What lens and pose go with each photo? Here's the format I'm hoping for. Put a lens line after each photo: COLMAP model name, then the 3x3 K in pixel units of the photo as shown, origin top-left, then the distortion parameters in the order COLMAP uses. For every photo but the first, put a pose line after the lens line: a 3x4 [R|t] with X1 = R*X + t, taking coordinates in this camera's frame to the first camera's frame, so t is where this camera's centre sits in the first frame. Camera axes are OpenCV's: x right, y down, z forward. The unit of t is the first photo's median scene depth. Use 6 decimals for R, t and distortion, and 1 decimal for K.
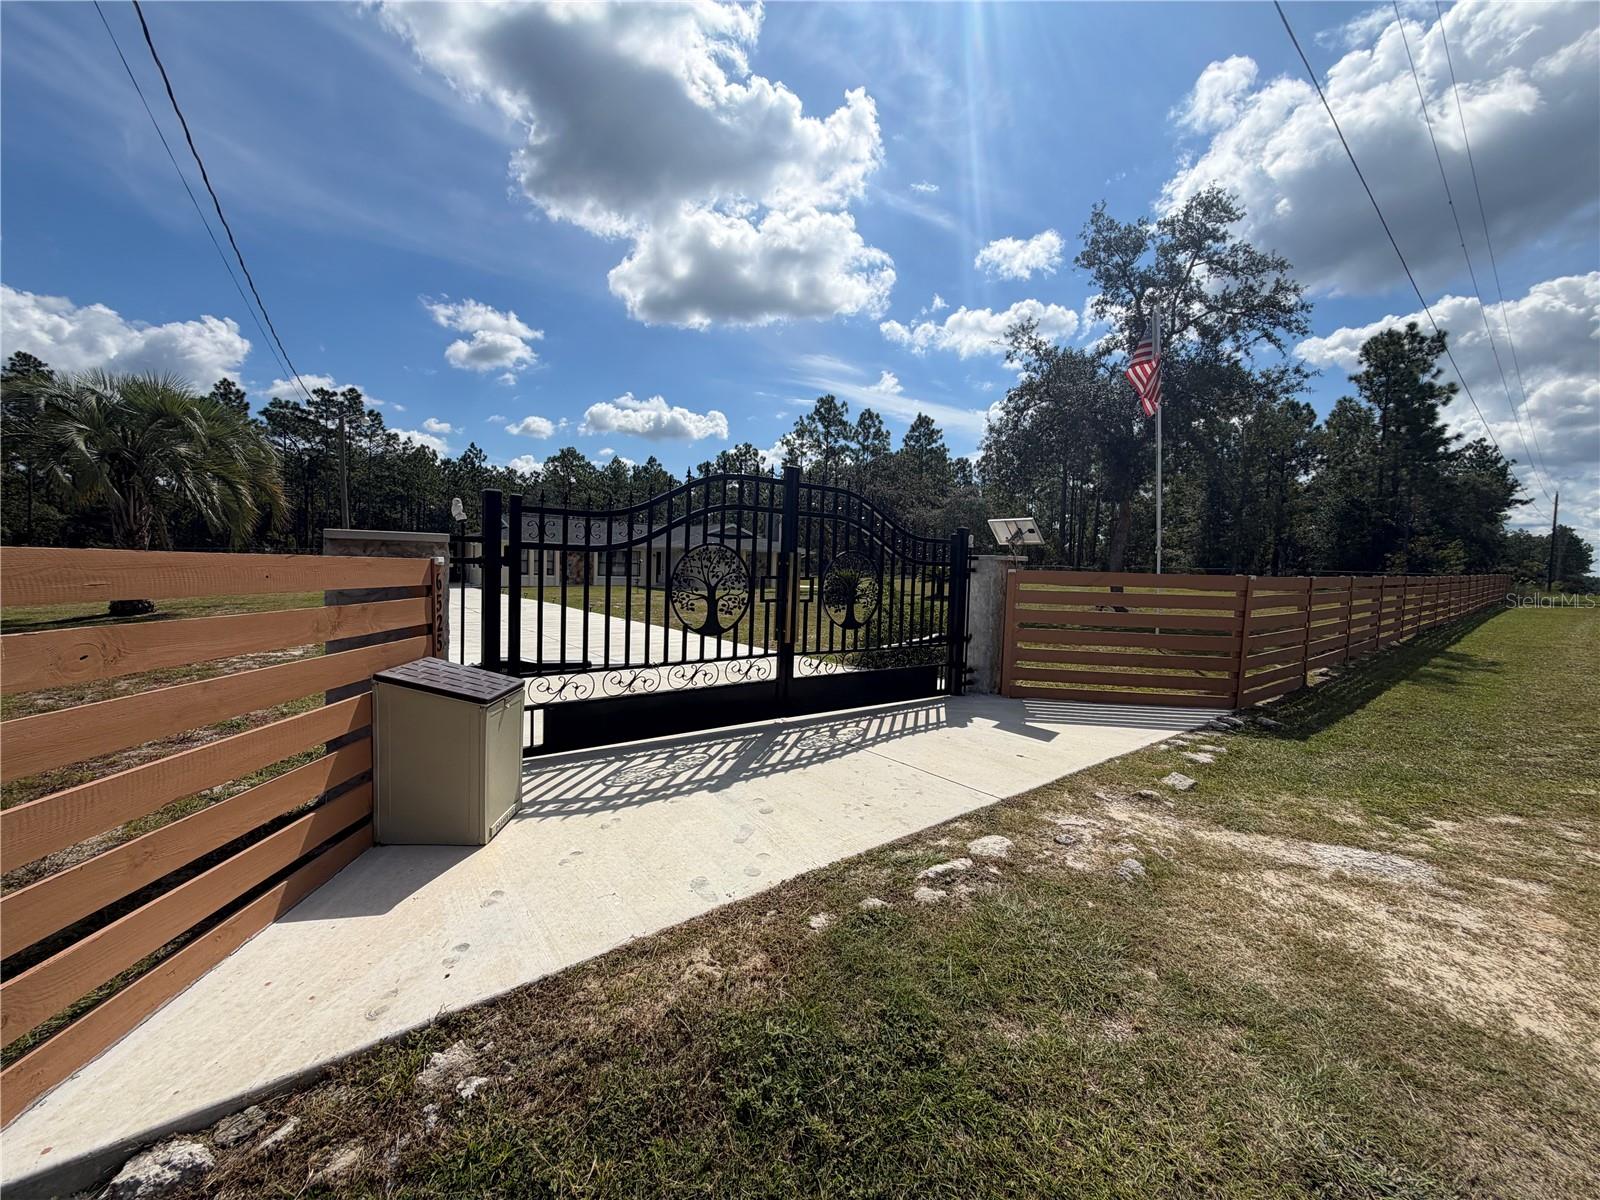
lens RADIAL K [[611.6, 0, 800.0], [0, 611.6, 600.0], [0, 0, 1]] dist [0.001099, -0.000055]
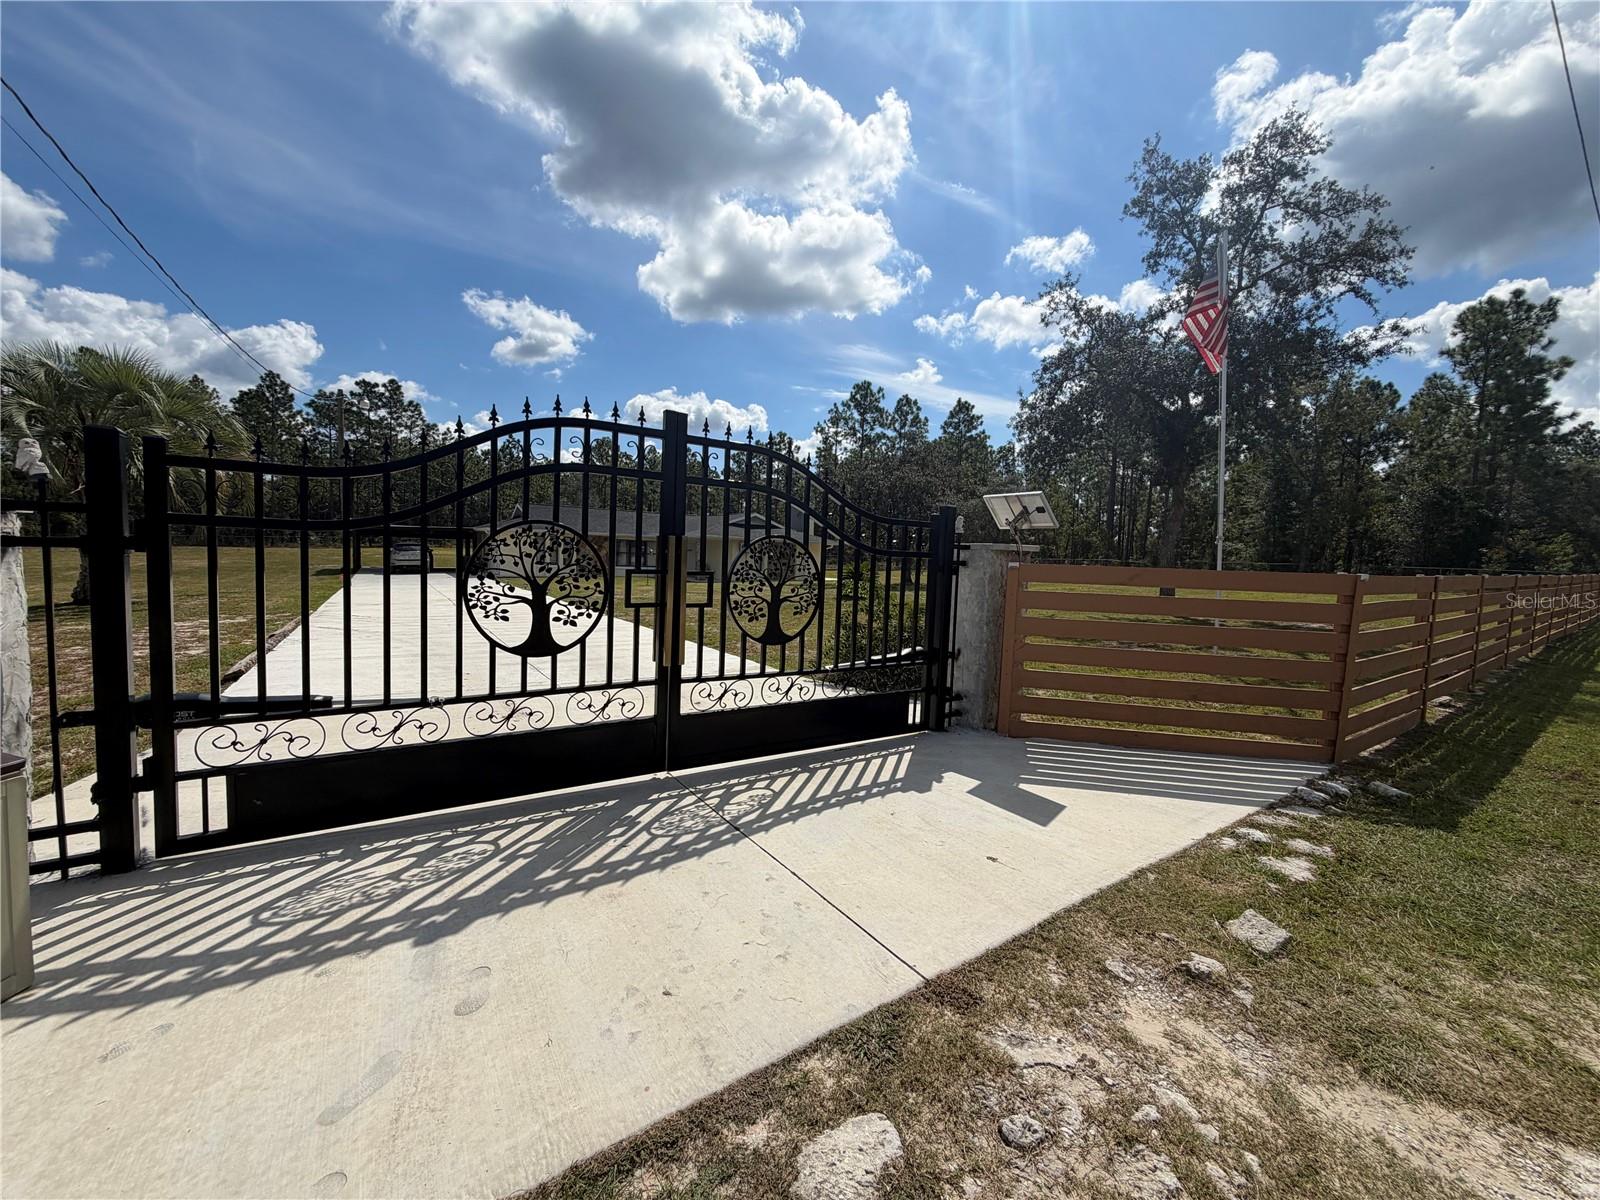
lens RADIAL K [[602.9, 0, 809.8], [0, 602.9, 596.9], [0, 0, 1]] dist [0.000919, 0.000068]
pose [[0.998070, 0.010769, -0.061162, 0.066022], [-0.010217, 0.999904, 0.009332, -0.005931], [0.061257, -0.008689, 0.998084, 0.118171]]
